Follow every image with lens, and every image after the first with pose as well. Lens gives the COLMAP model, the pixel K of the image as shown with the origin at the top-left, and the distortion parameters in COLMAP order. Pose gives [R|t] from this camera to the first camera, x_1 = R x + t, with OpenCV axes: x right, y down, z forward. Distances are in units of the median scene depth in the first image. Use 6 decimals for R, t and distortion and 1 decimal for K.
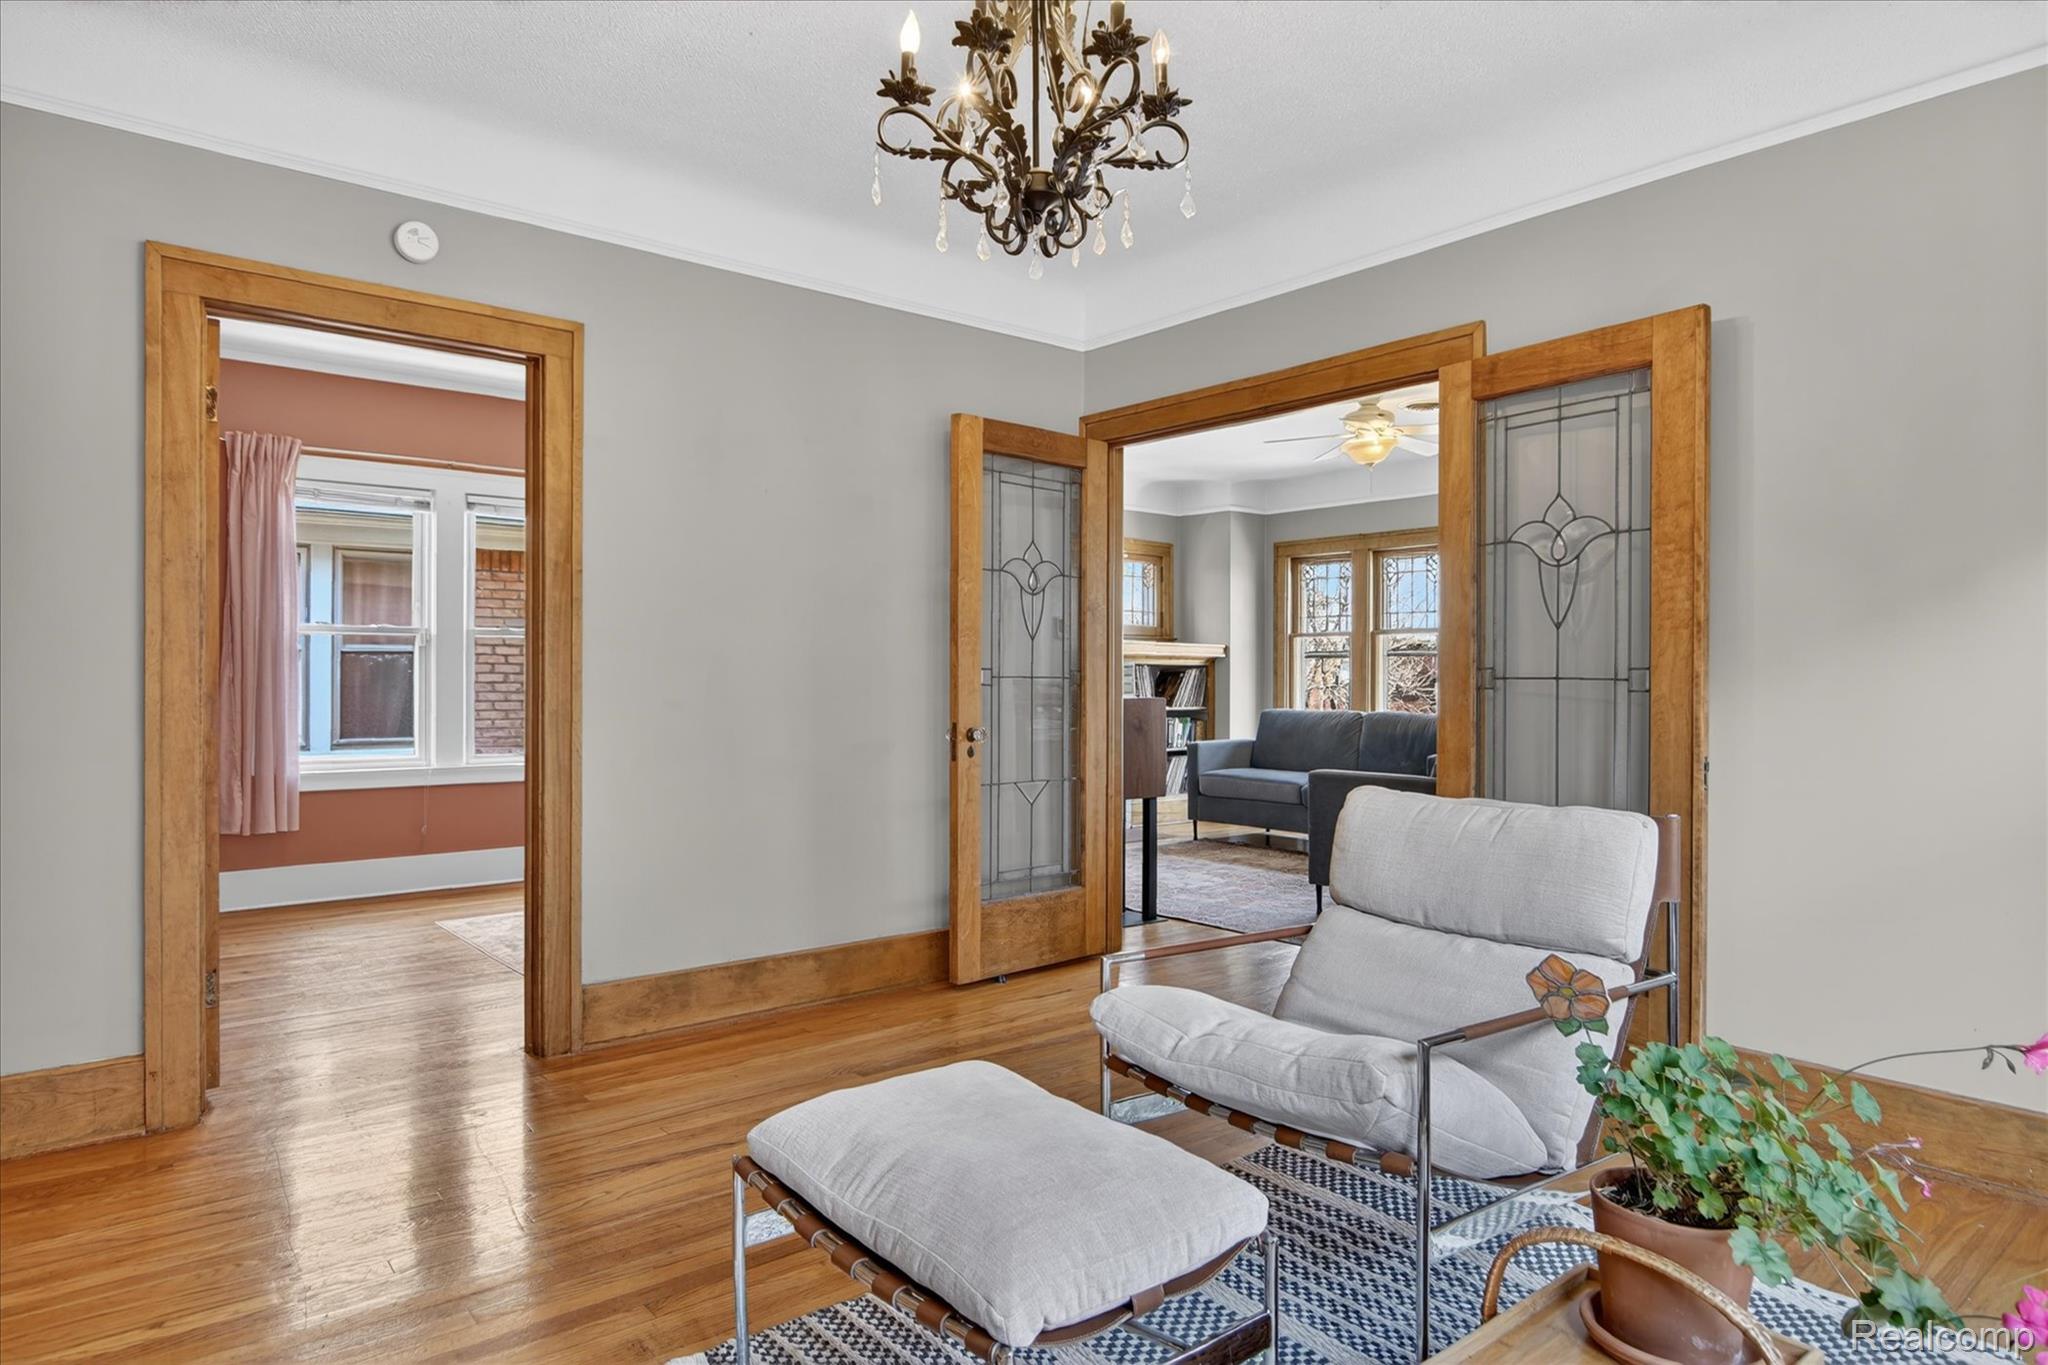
lens RADIAL K [[1177.5, 0, 1028.2], [0, 1177.5, 685.3], [0, 0, 1]] dist [-0.007042, 0.000836]
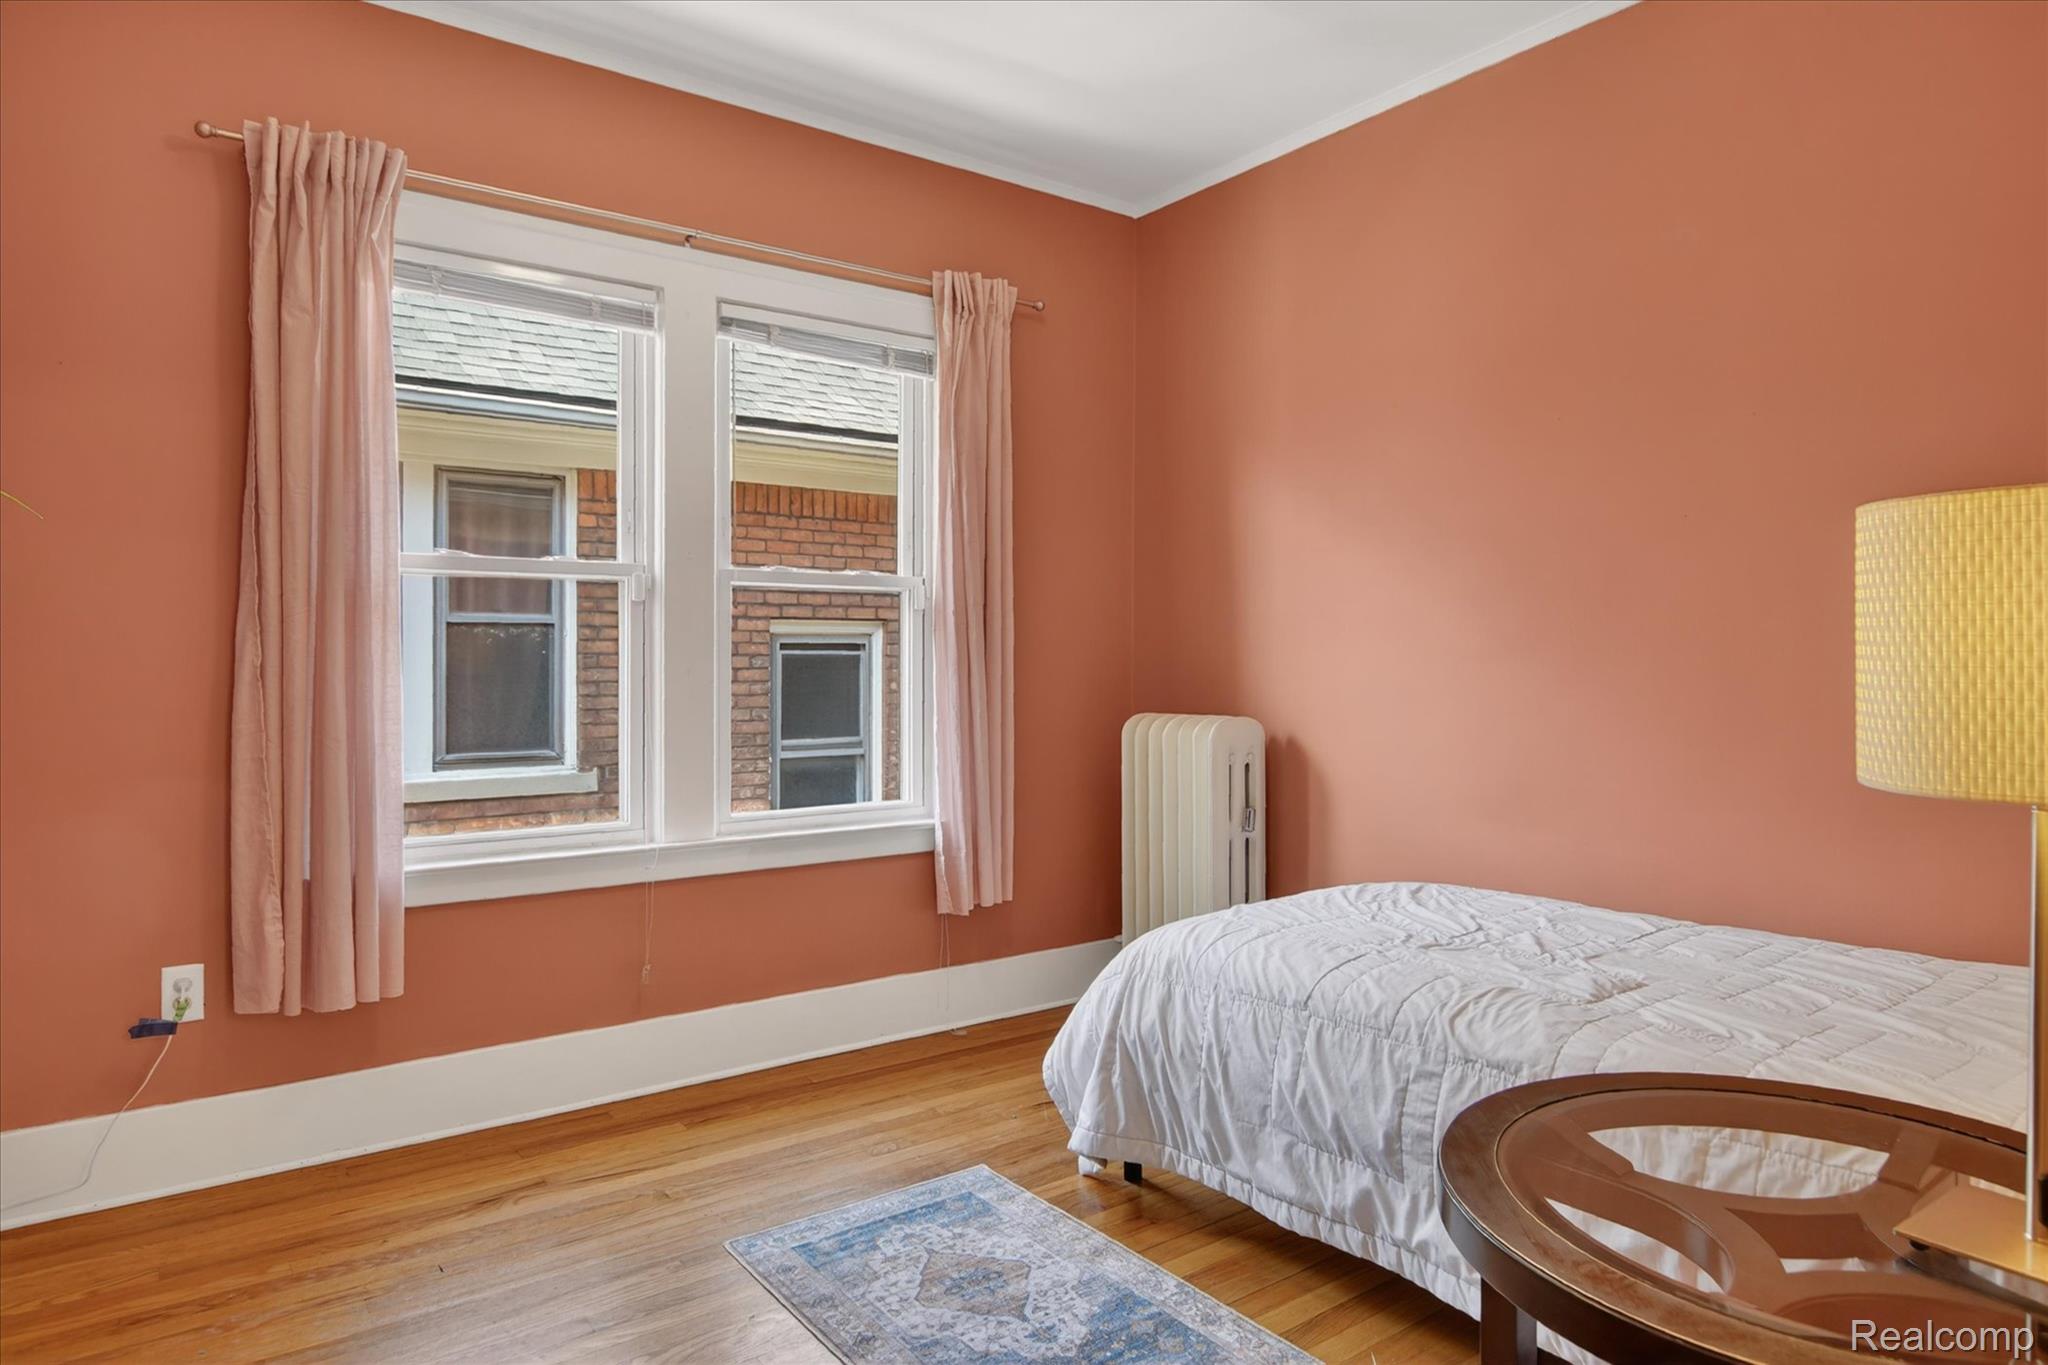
lens RADIAL K [[1177.5, 0, 1020.3], [0, 1177.5, 670.7], [0, 0, 1]] dist [-0.007042, 0.000836]
pose [[0.998601, -0.001337, -0.052862, -0.350797], [0.001566, 0.999990, 0.004303, -0.006210], [0.052856, -0.004380, 0.998593, 0.546367]]
